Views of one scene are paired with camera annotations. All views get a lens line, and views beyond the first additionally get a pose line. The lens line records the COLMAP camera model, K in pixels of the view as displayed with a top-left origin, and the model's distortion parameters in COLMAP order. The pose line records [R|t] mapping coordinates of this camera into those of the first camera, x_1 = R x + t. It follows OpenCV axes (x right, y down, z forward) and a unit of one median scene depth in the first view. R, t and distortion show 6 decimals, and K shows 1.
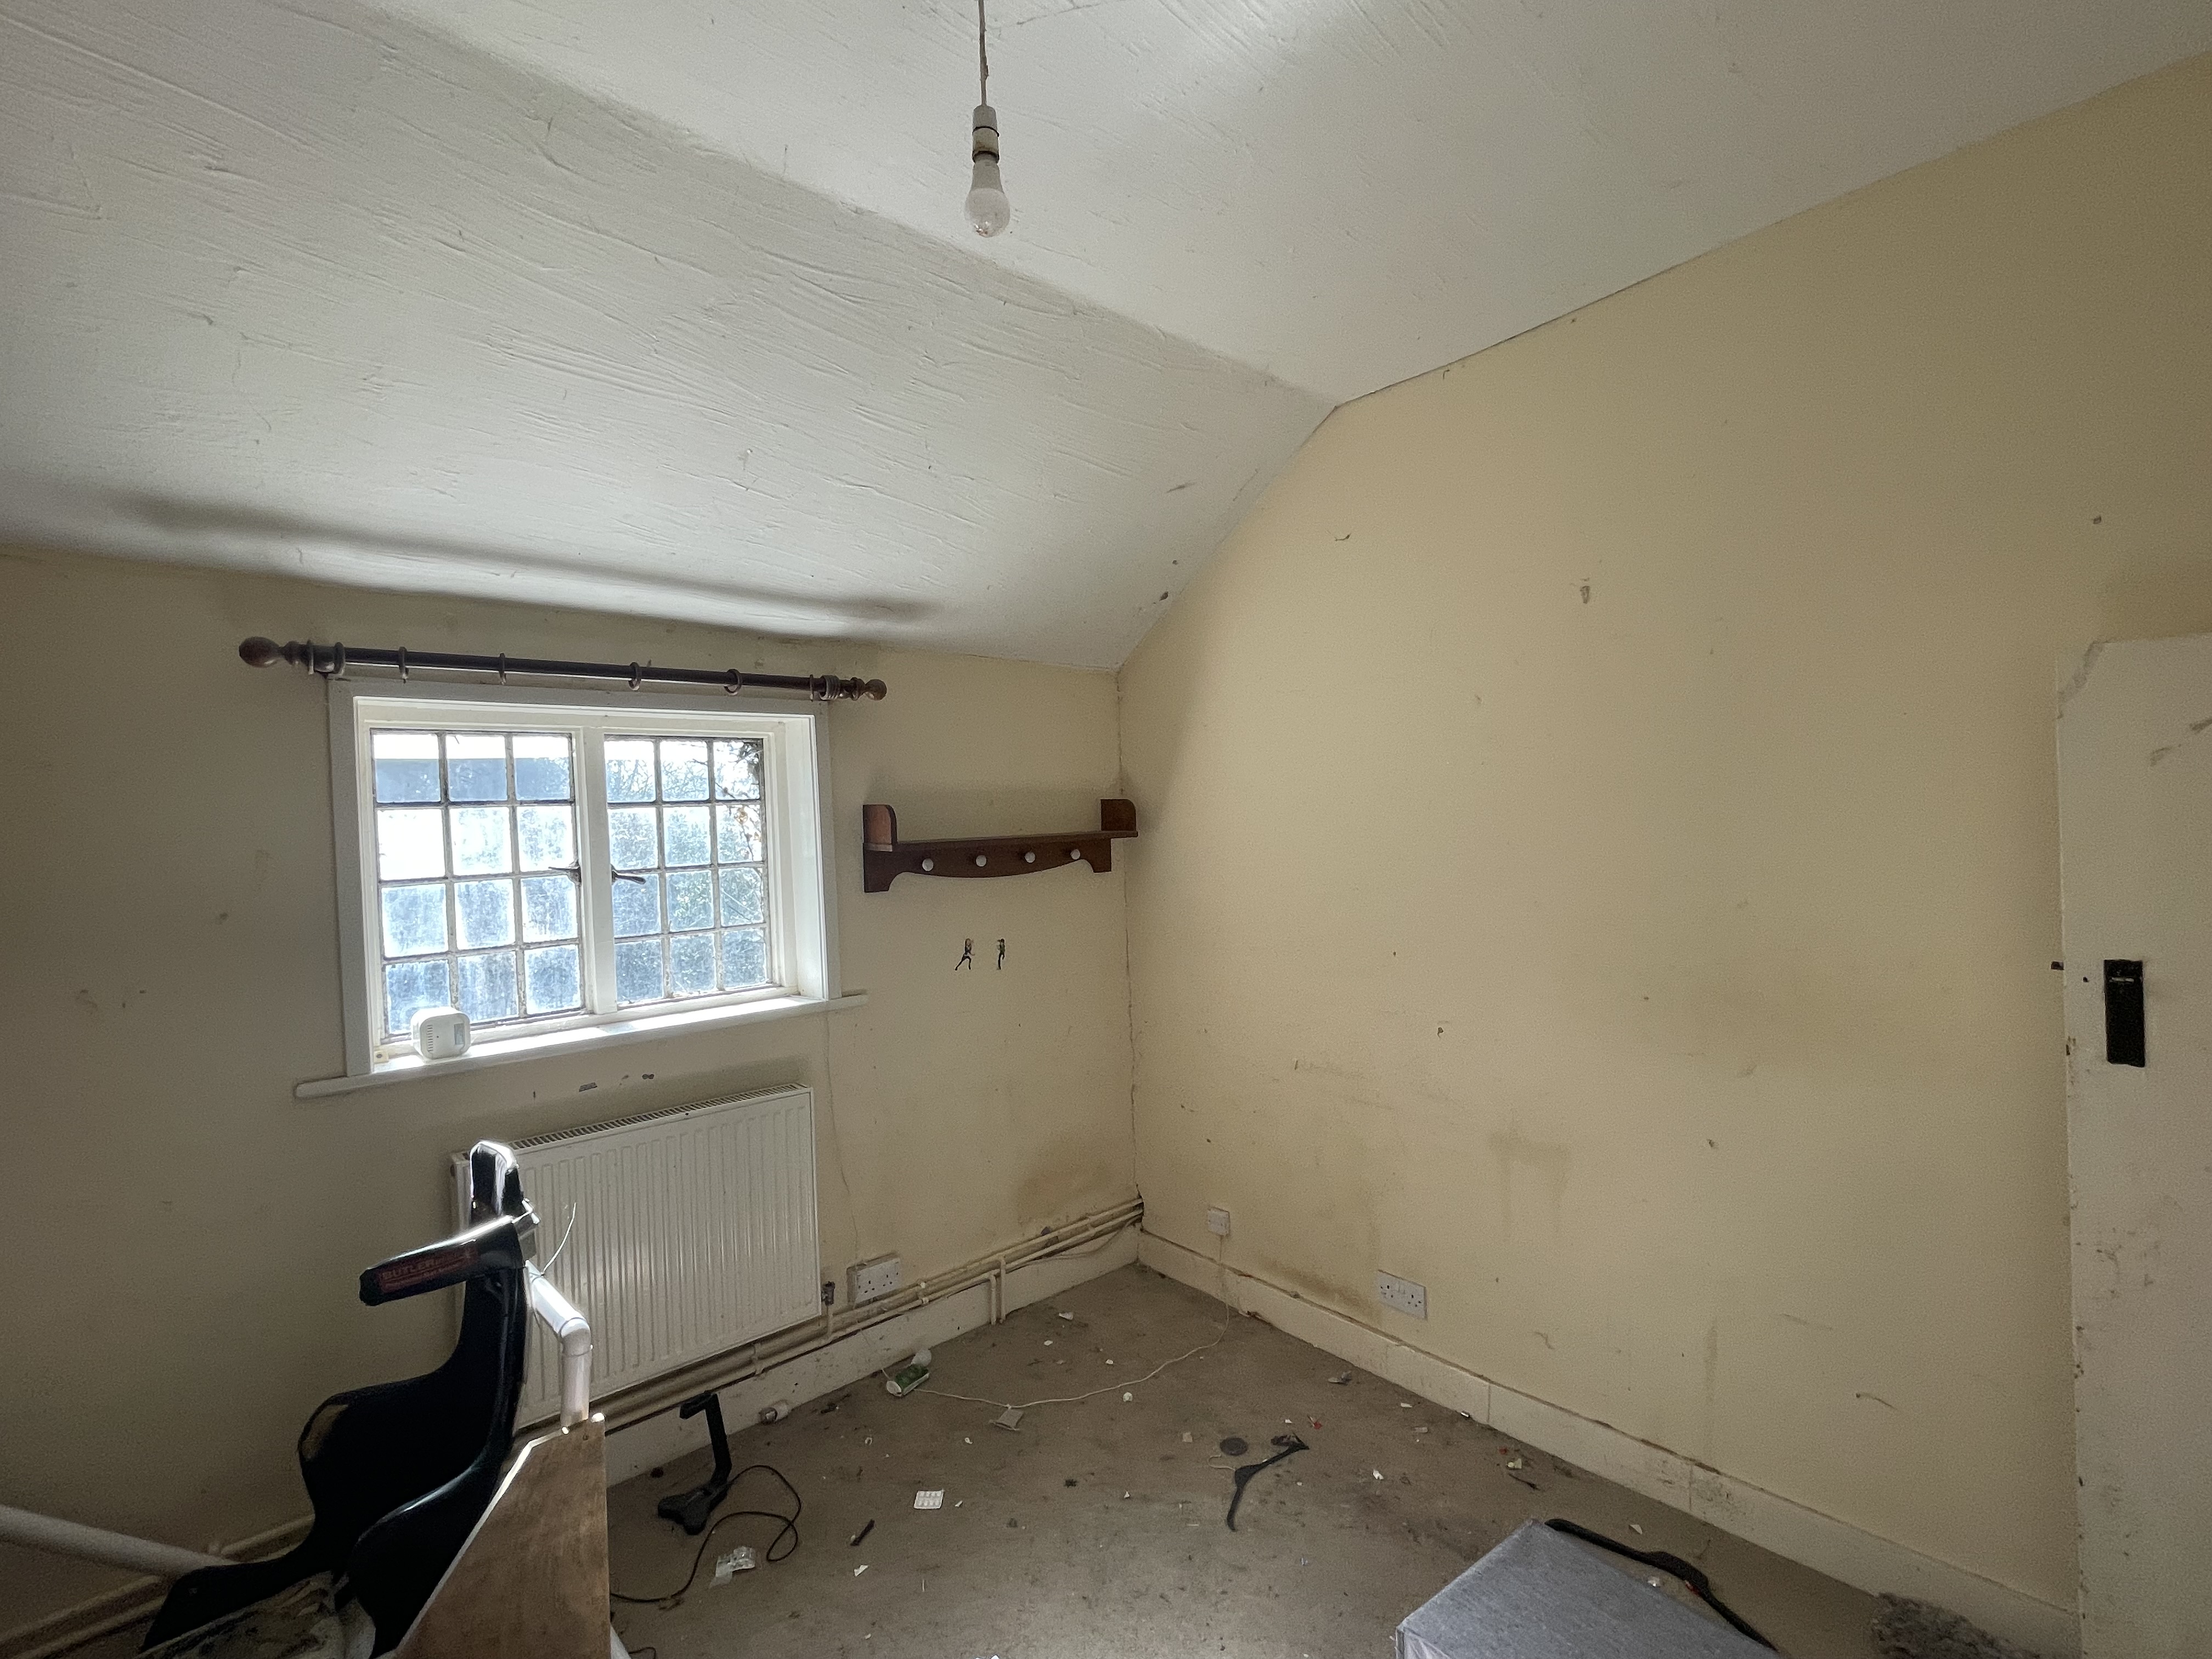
lens RADIAL K [[1003.3, 0, 1103.1], [0, 1003.3, 832.3], [0, 0, 1]] dist [-0.001511, 0.000269]
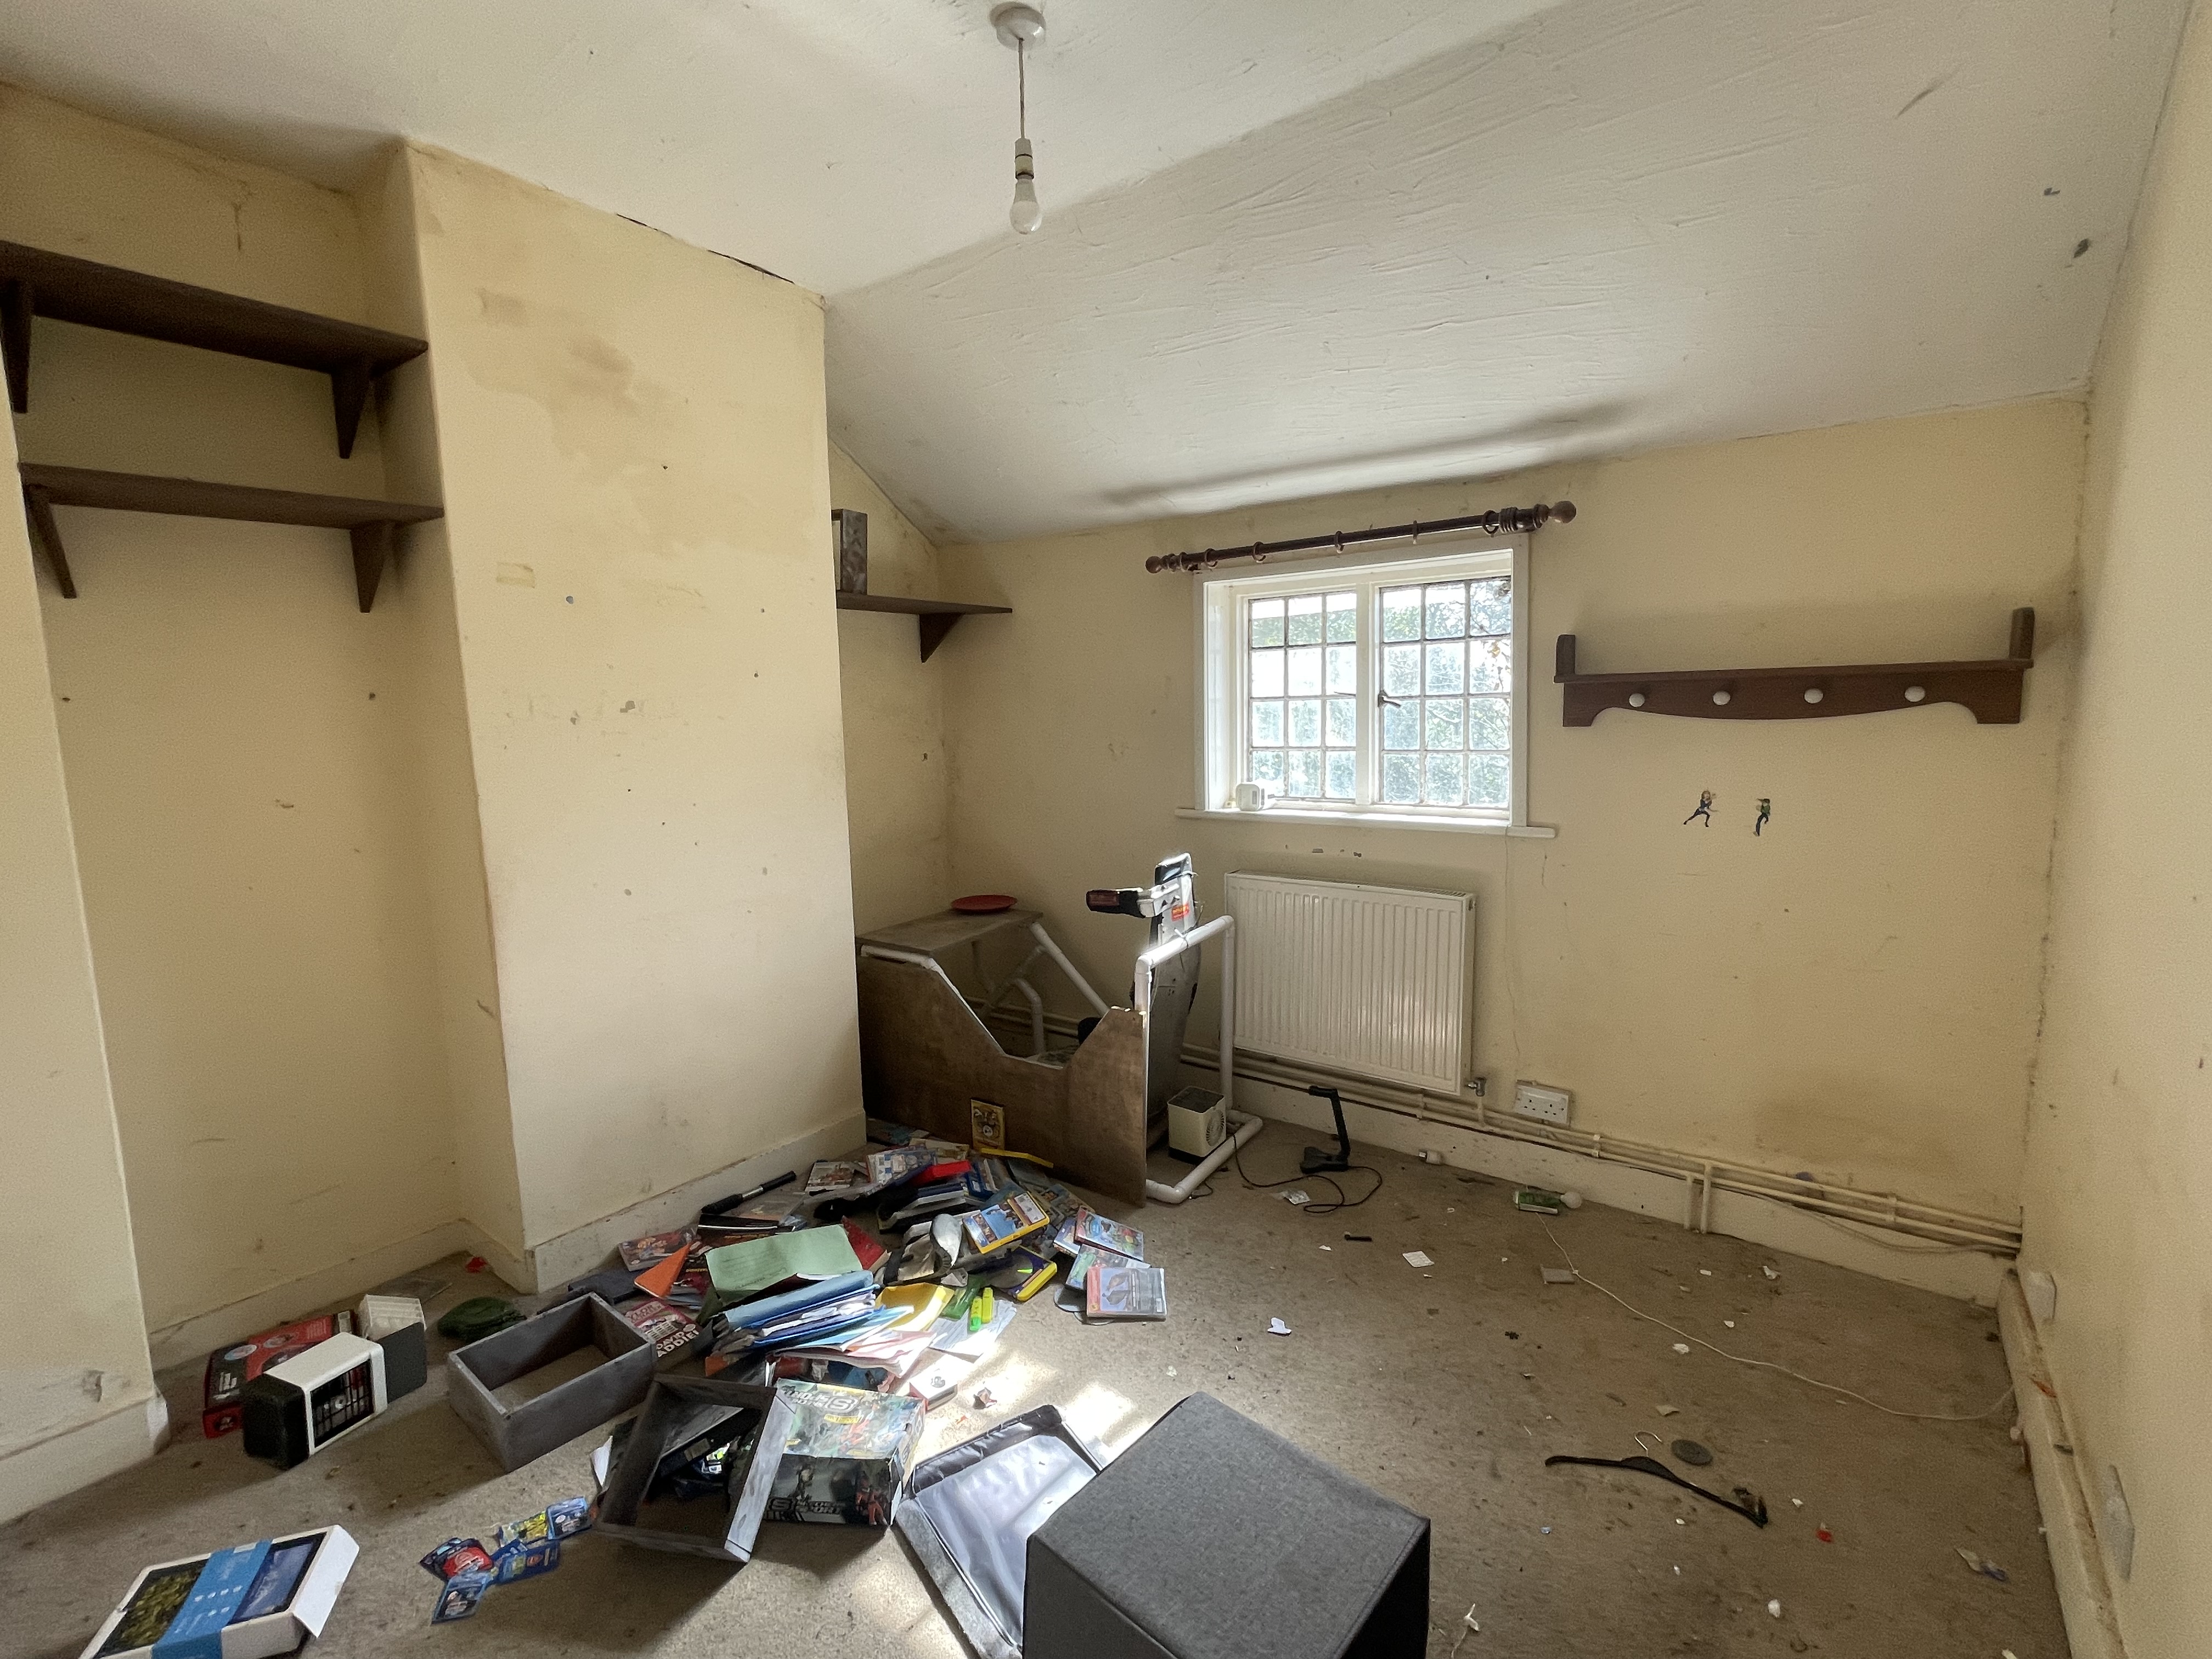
lens RADIAL K [[1003.3, 0, 1103.4], [0, 1003.3, 833.1], [0, 0, 1]] dist [-0.001511, 0.000269]
pose [[0.198121, 0.151730, -0.968363, 0.678818], [-0.001770, 0.988000, 0.154444, 0.013398], [0.980176, -0.028884, 0.196012, 0.385257]]
